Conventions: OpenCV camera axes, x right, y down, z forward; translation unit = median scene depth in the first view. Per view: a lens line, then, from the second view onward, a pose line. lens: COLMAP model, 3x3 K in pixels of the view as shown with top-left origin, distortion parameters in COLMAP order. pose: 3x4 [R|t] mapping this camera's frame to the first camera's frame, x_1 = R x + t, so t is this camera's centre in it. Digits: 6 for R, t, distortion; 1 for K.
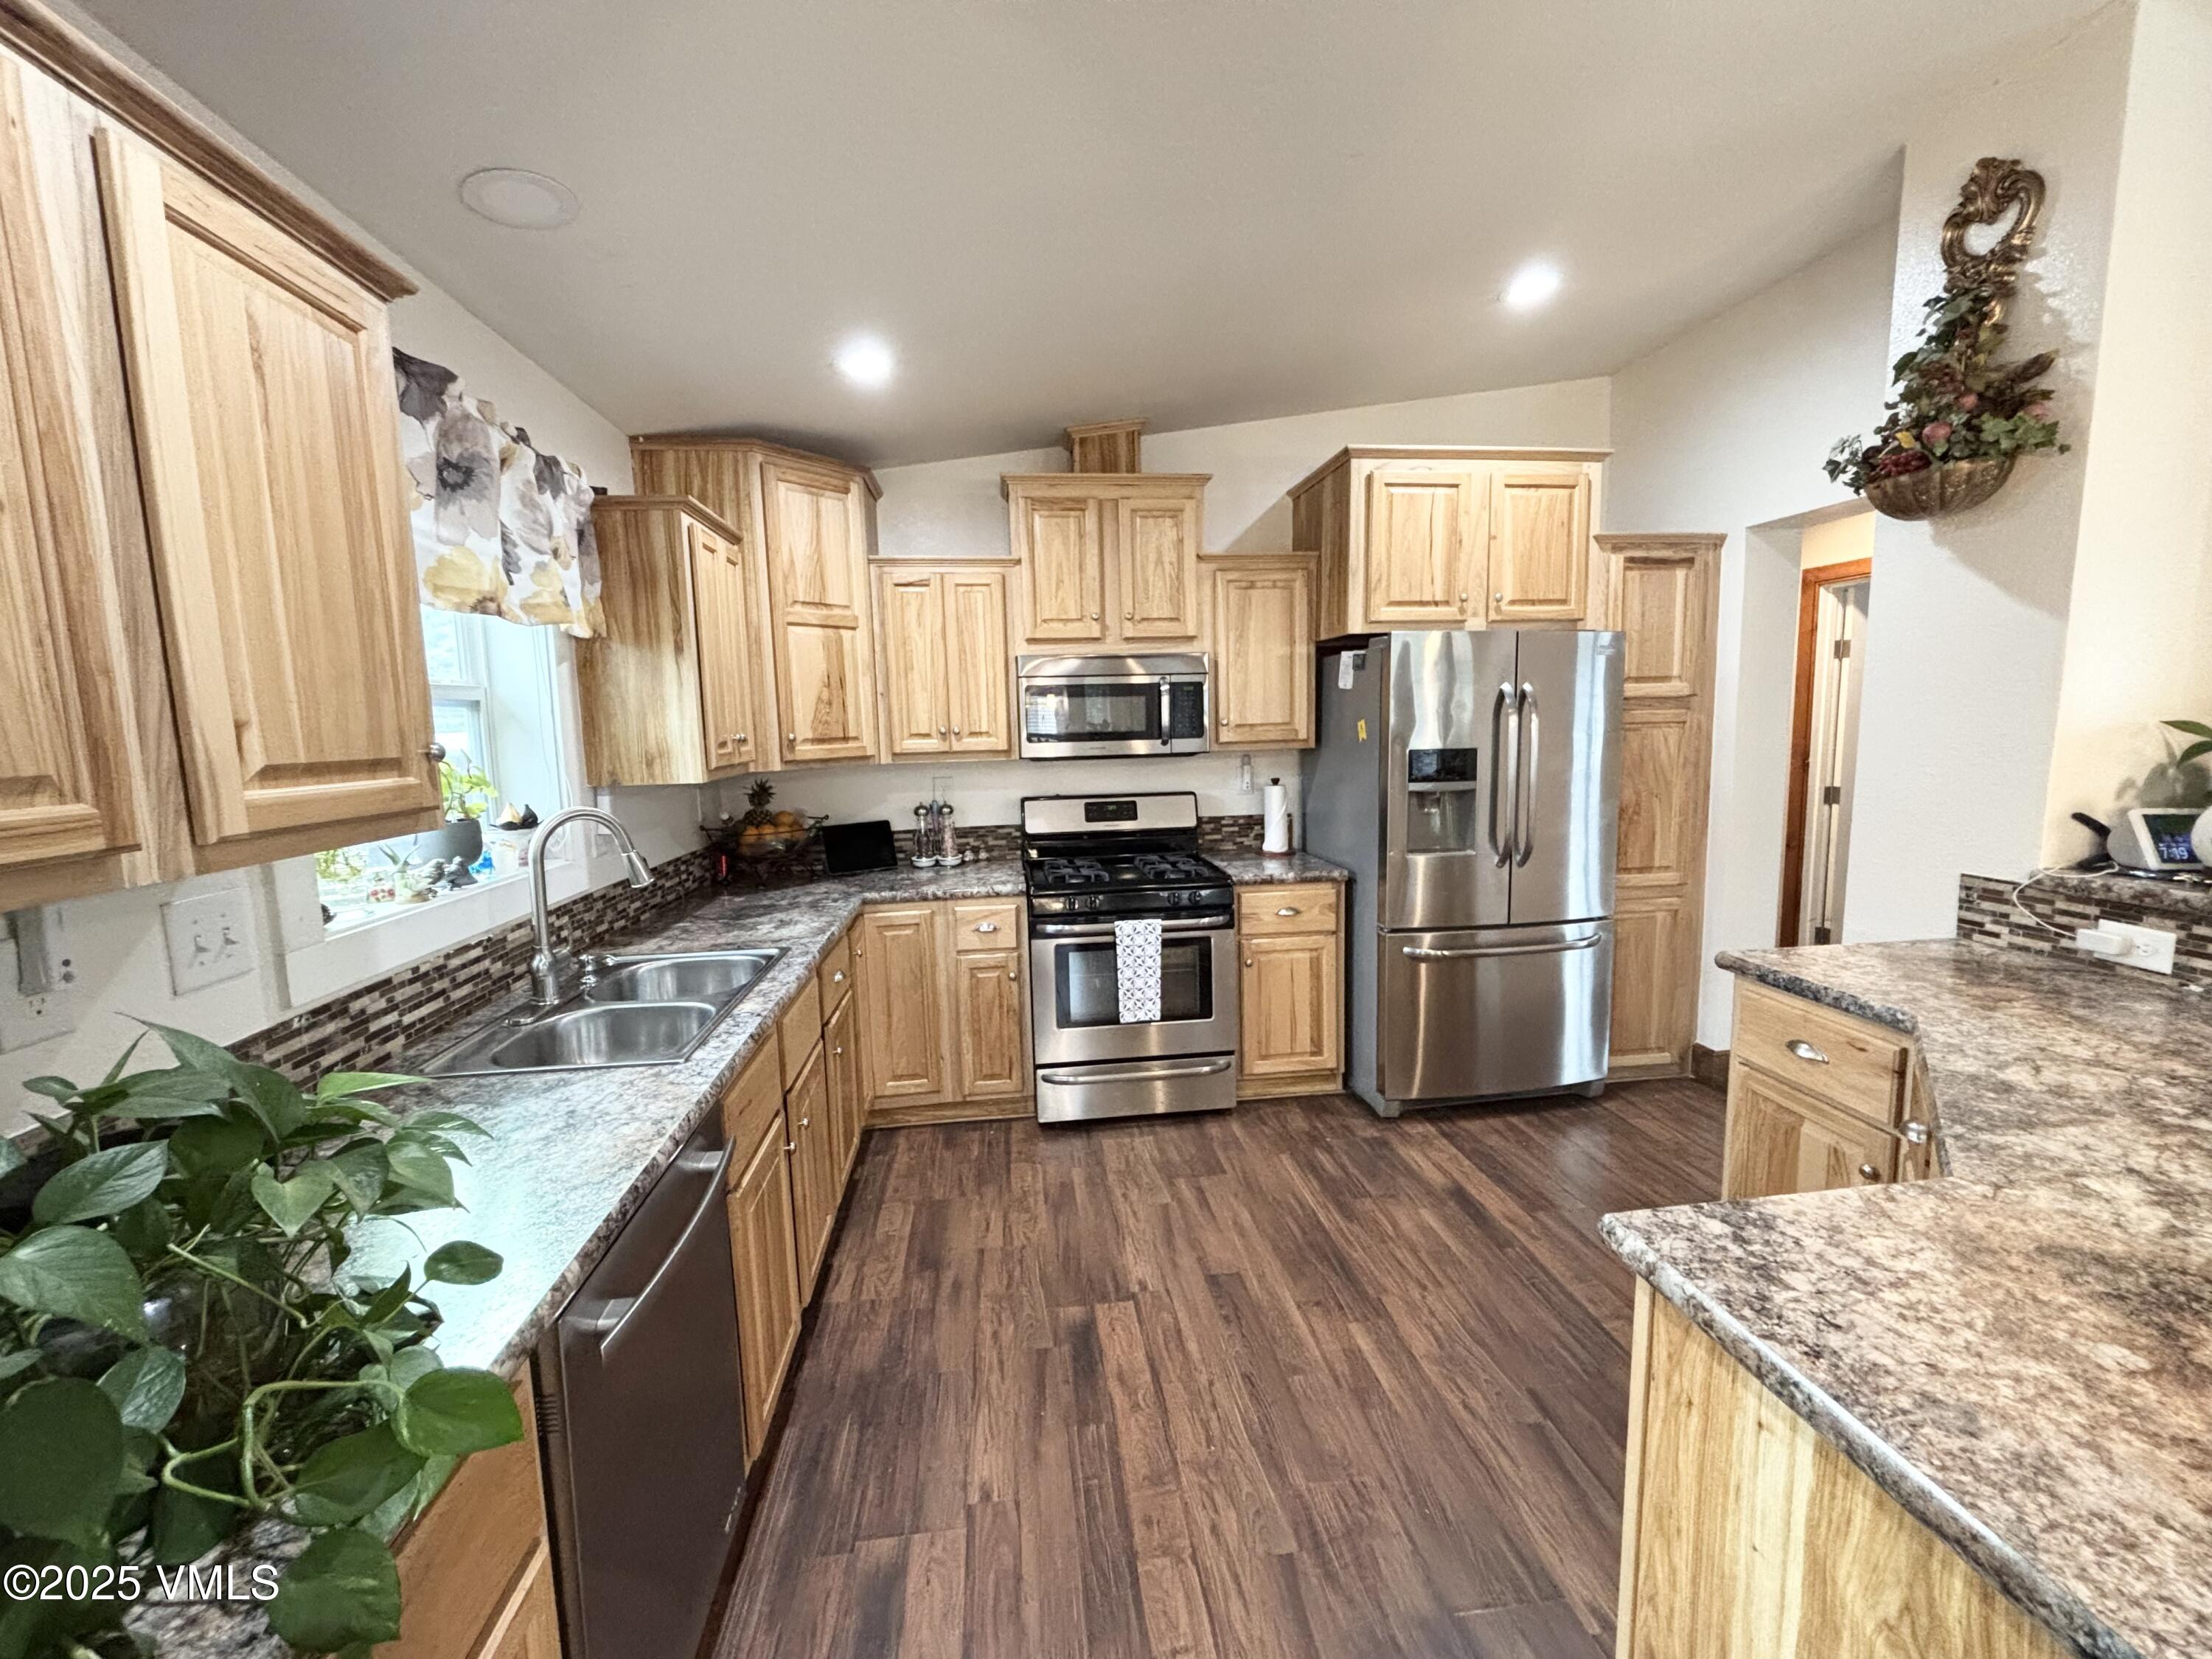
lens RADIAL K [[893.0, 0, 1103.4], [0, 893.0, 828.4], [0, 0, 1]] dist [0.003843, -0.002299]
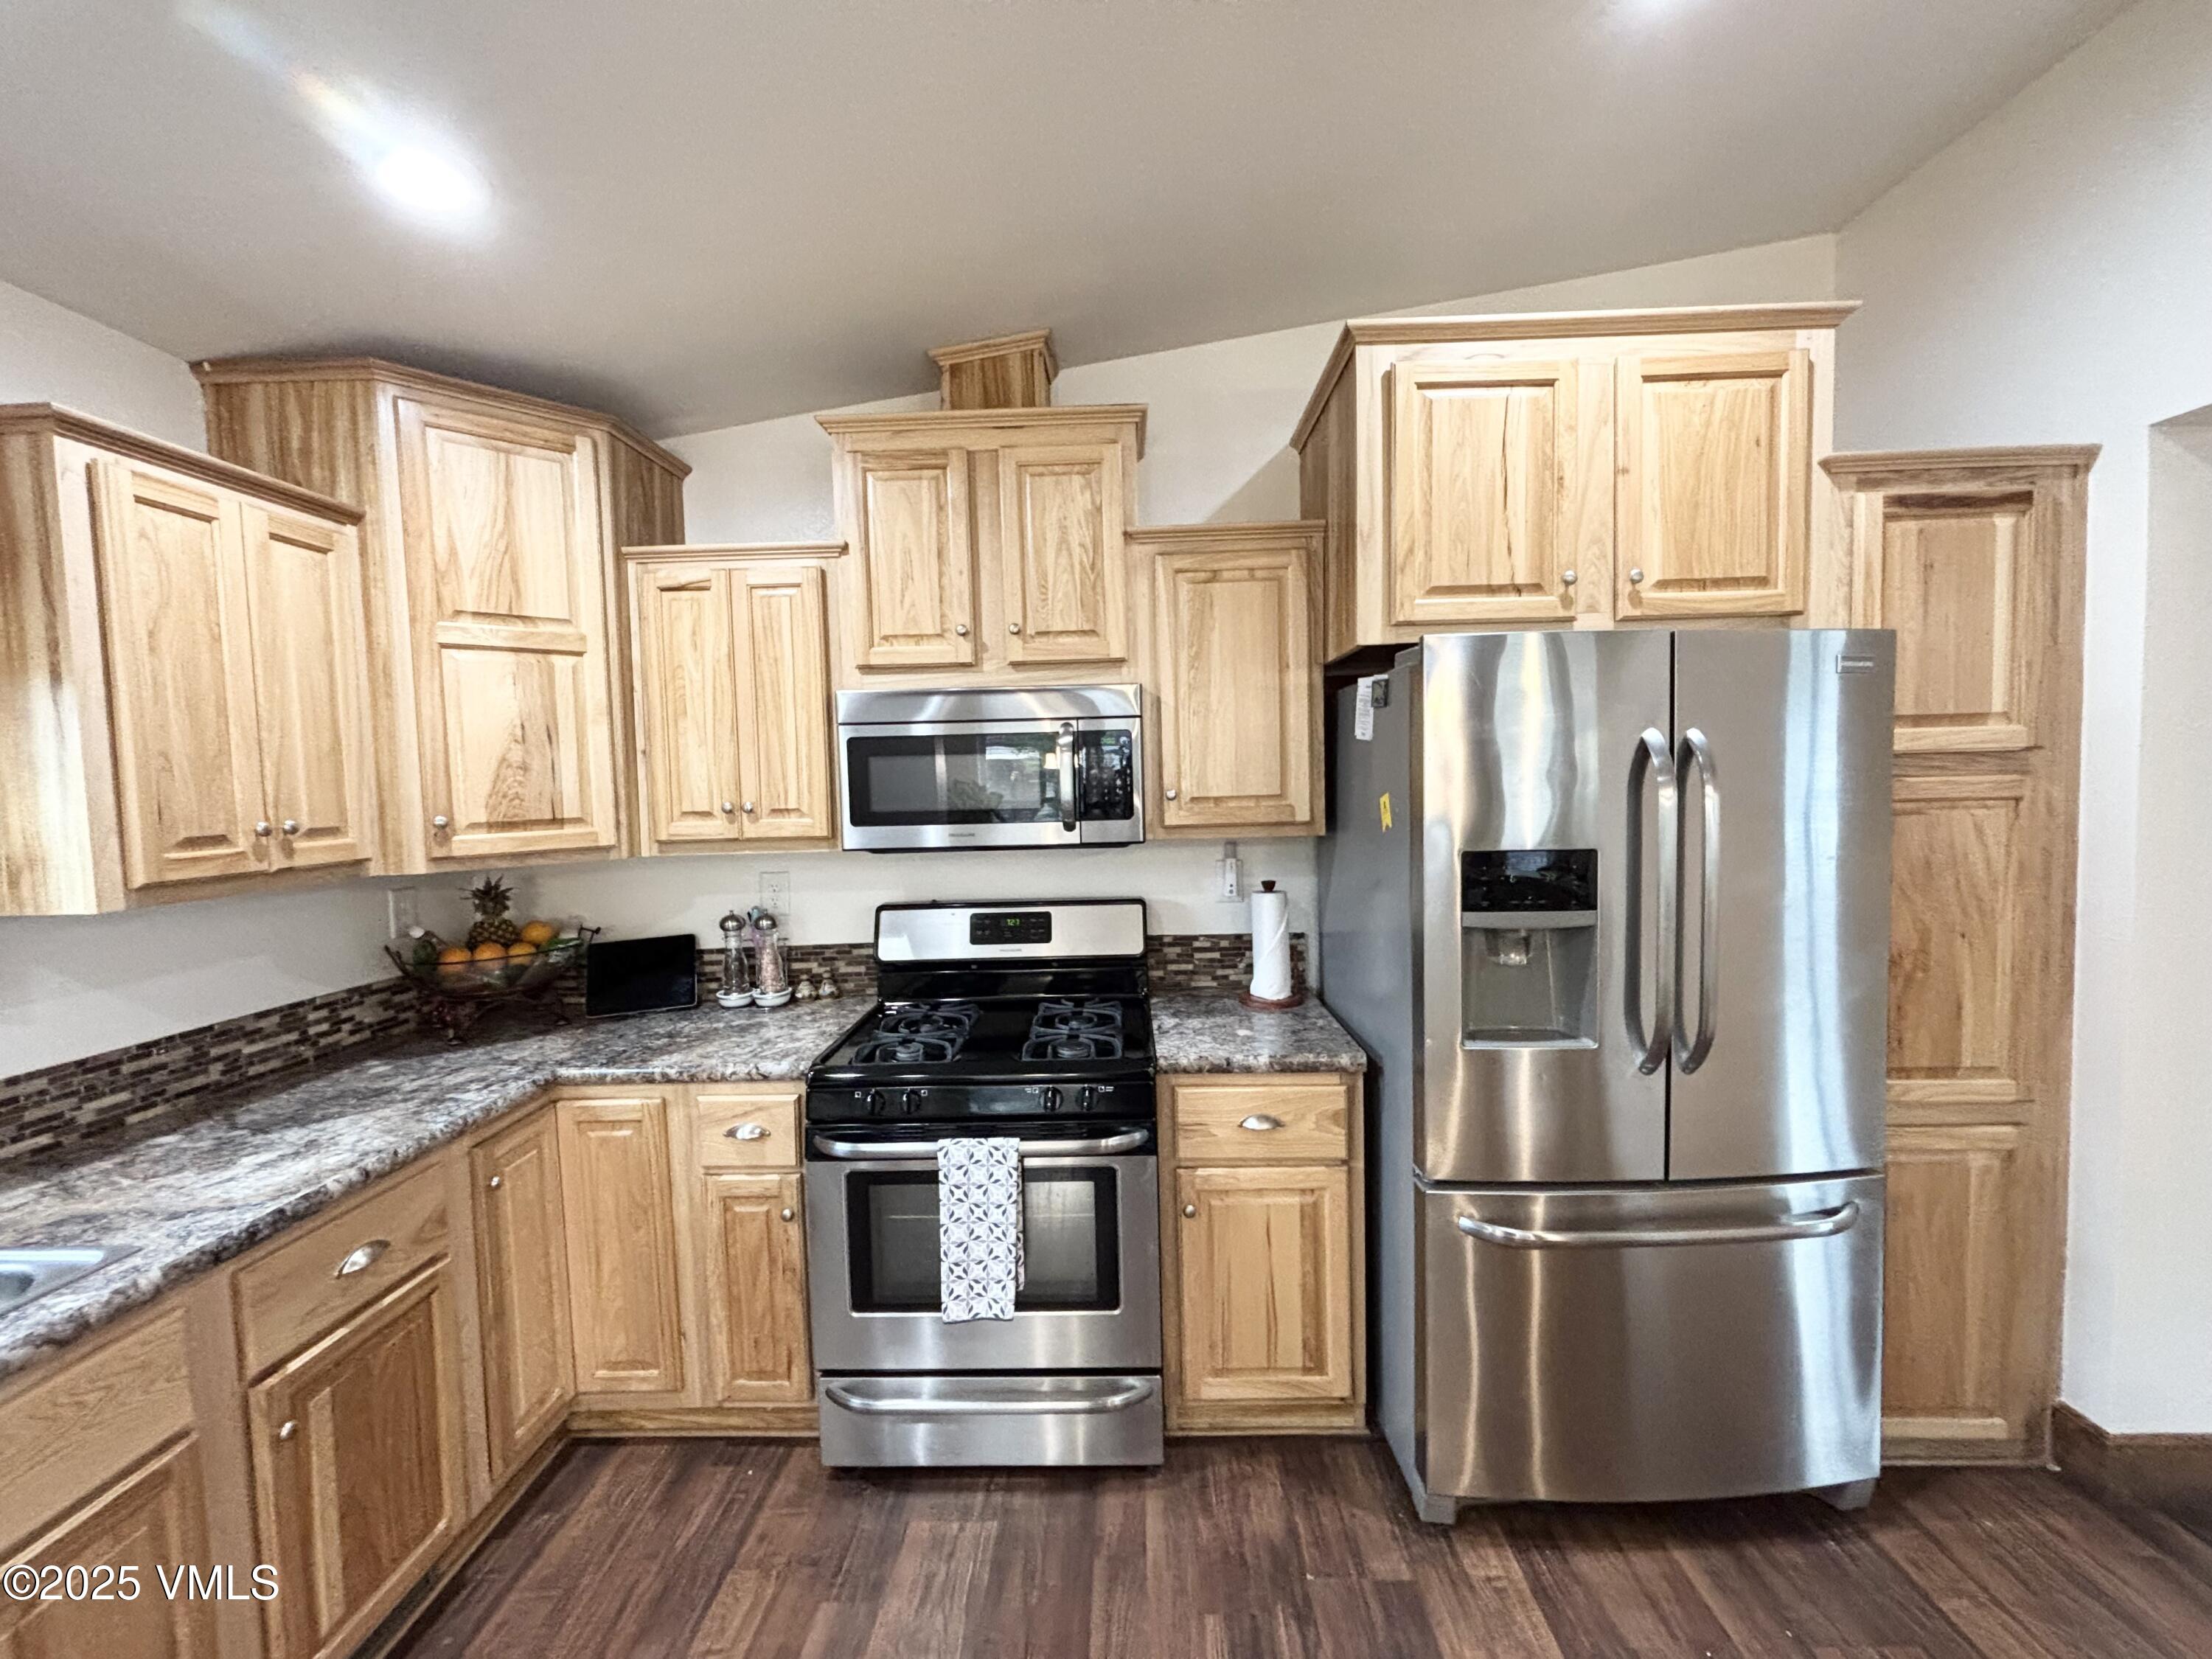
lens RADIAL K [[893.0, 0, 1106.4], [0, 893.0, 825.2], [0, 0, 1]] dist [0.003843, -0.002299]
pose [[0.989576, 0.007644, -0.143806, 0.197071], [-0.016821, 0.997890, -0.062707, -0.063124], [0.143023, 0.064473, 0.987617, 0.413474]]
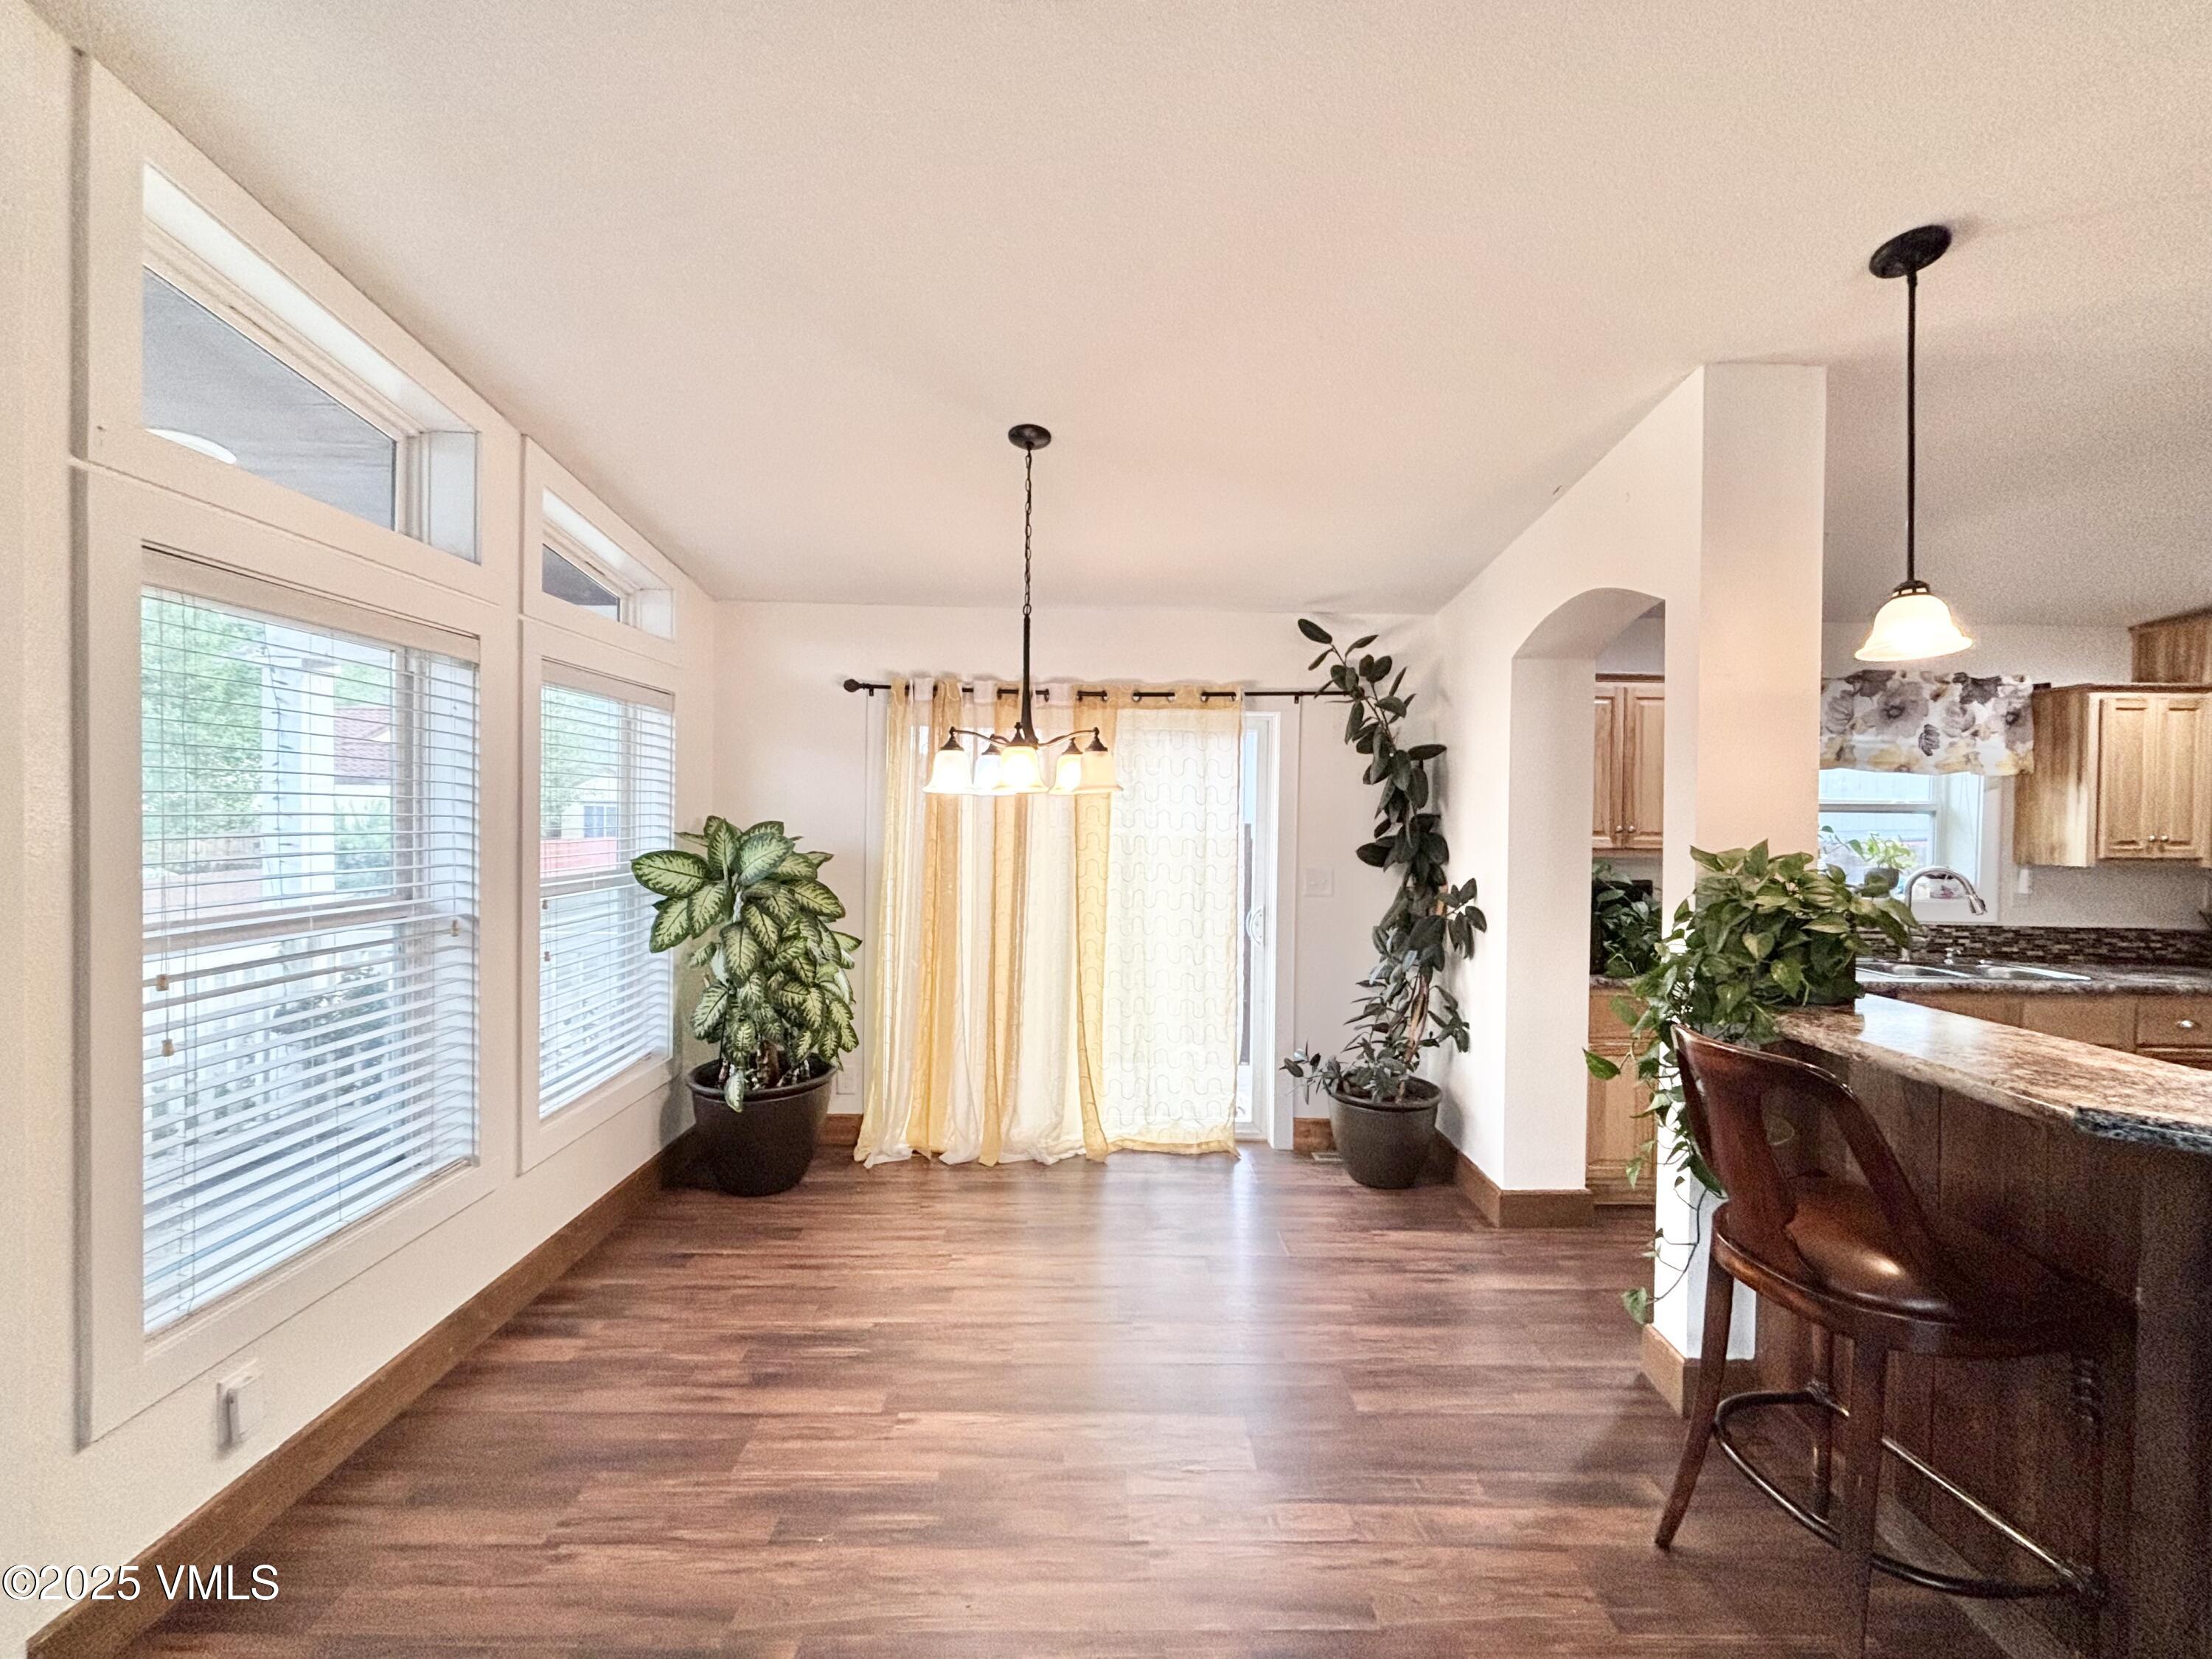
lens RADIAL K [[893.0, 0, 1106.5], [0, 893.0, 831.4], [0, 0, 1]] dist [0.003843, -0.002299]
pose [[-0.105171, 0.042099, -0.993563, 0.938923], [-0.131163, 0.989788, 0.055823, 0.016836], [0.985766, 0.136190, -0.098575, -0.371476]]
